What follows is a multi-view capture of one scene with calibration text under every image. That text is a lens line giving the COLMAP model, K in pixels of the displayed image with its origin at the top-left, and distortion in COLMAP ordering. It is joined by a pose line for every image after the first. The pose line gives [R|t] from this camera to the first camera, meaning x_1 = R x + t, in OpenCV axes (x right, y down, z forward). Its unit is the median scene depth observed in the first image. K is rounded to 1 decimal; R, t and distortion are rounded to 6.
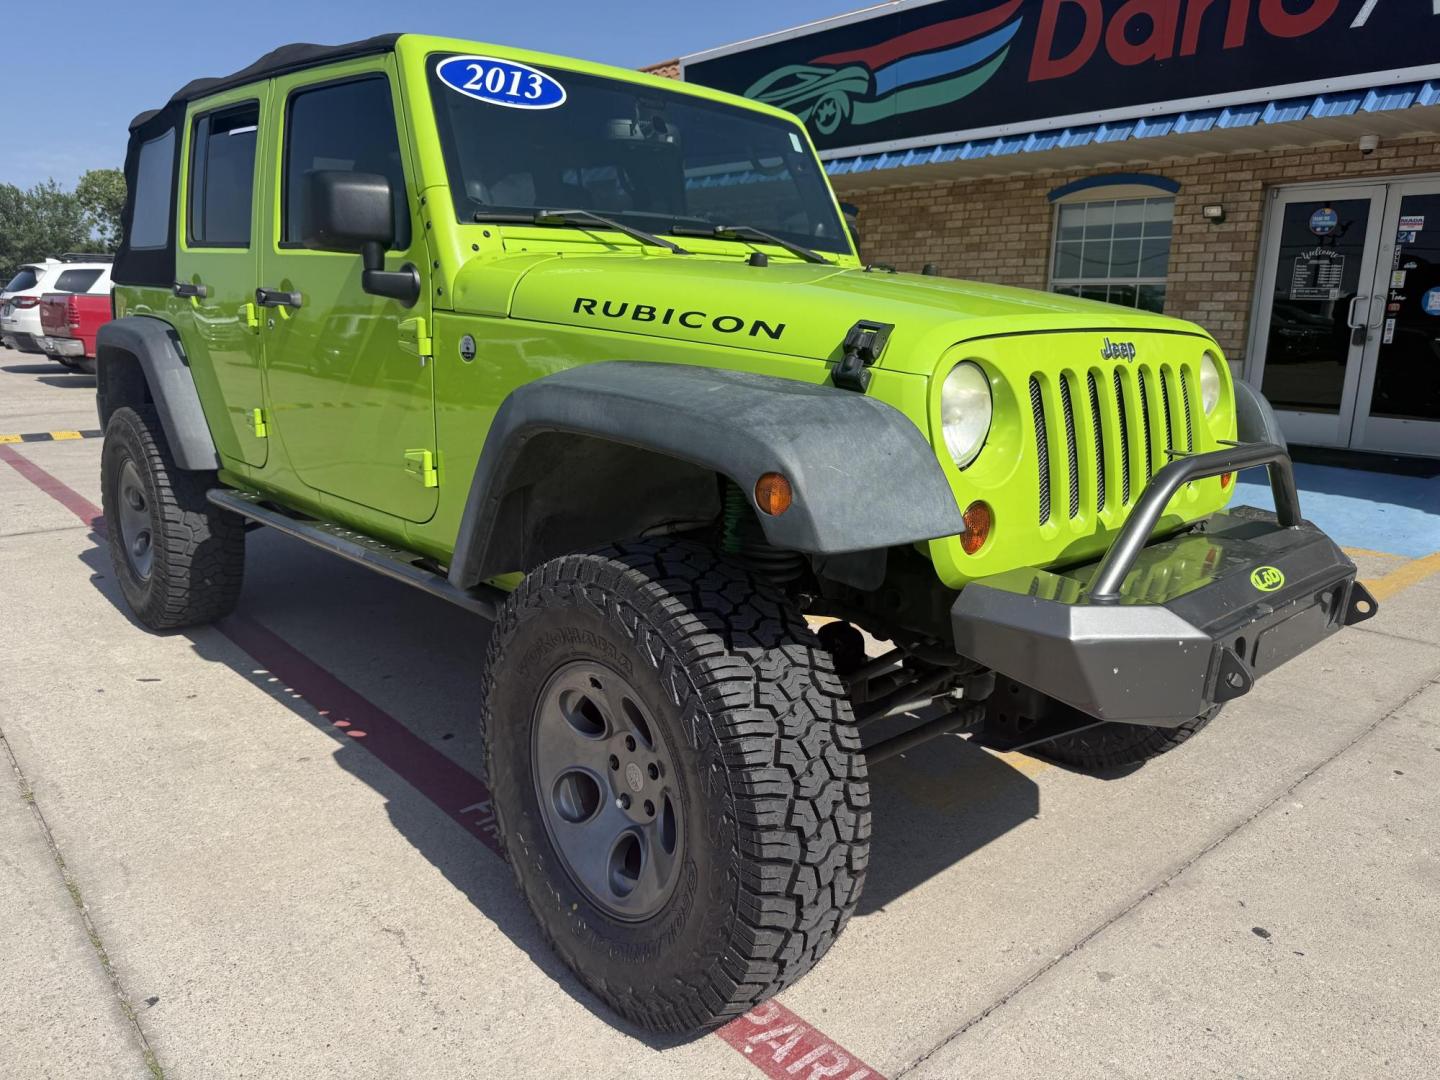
lens RADIAL K [[1006.8, 0, 717.7], [0, 1006.8, 525.9], [0, 0, 1]] dist [0.024091, -0.034425]
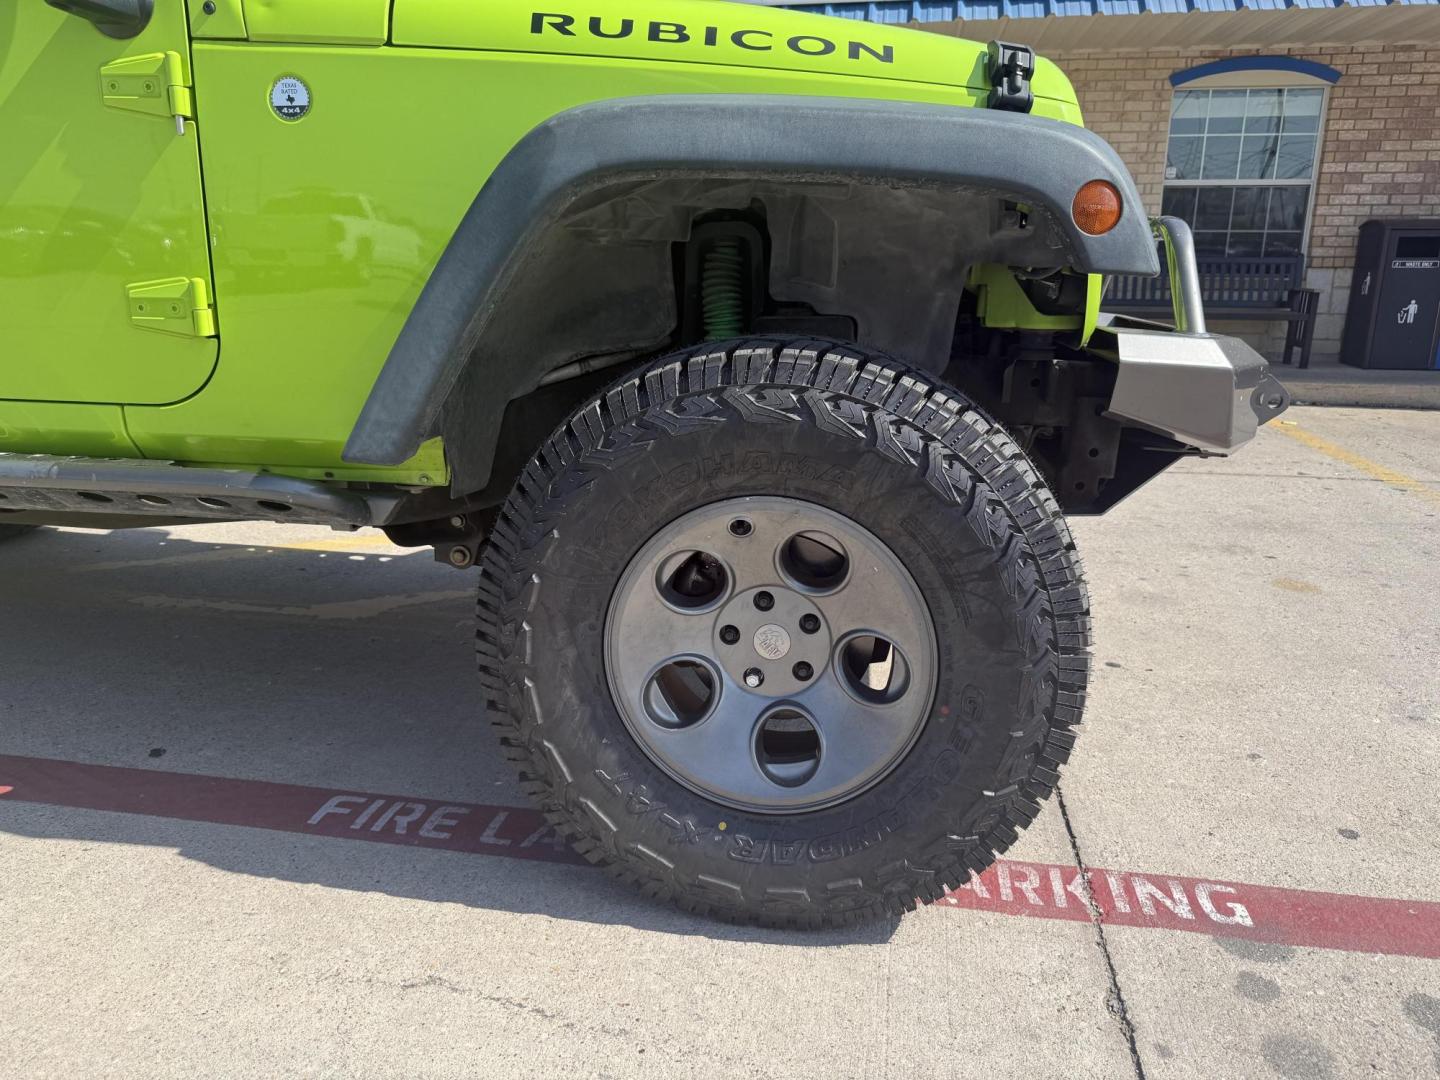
lens RADIAL K [[1006.8, 0, 720.3], [0, 1006.8, 542.6], [0, 0, 1]] dist [0.024091, -0.034425]
pose [[0.787787, -0.180526, 0.588899, -0.529074], [0.139403, 0.983533, 0.115017, 0.072915], [-0.599966, -0.008515, 0.799980, 0.375289]]
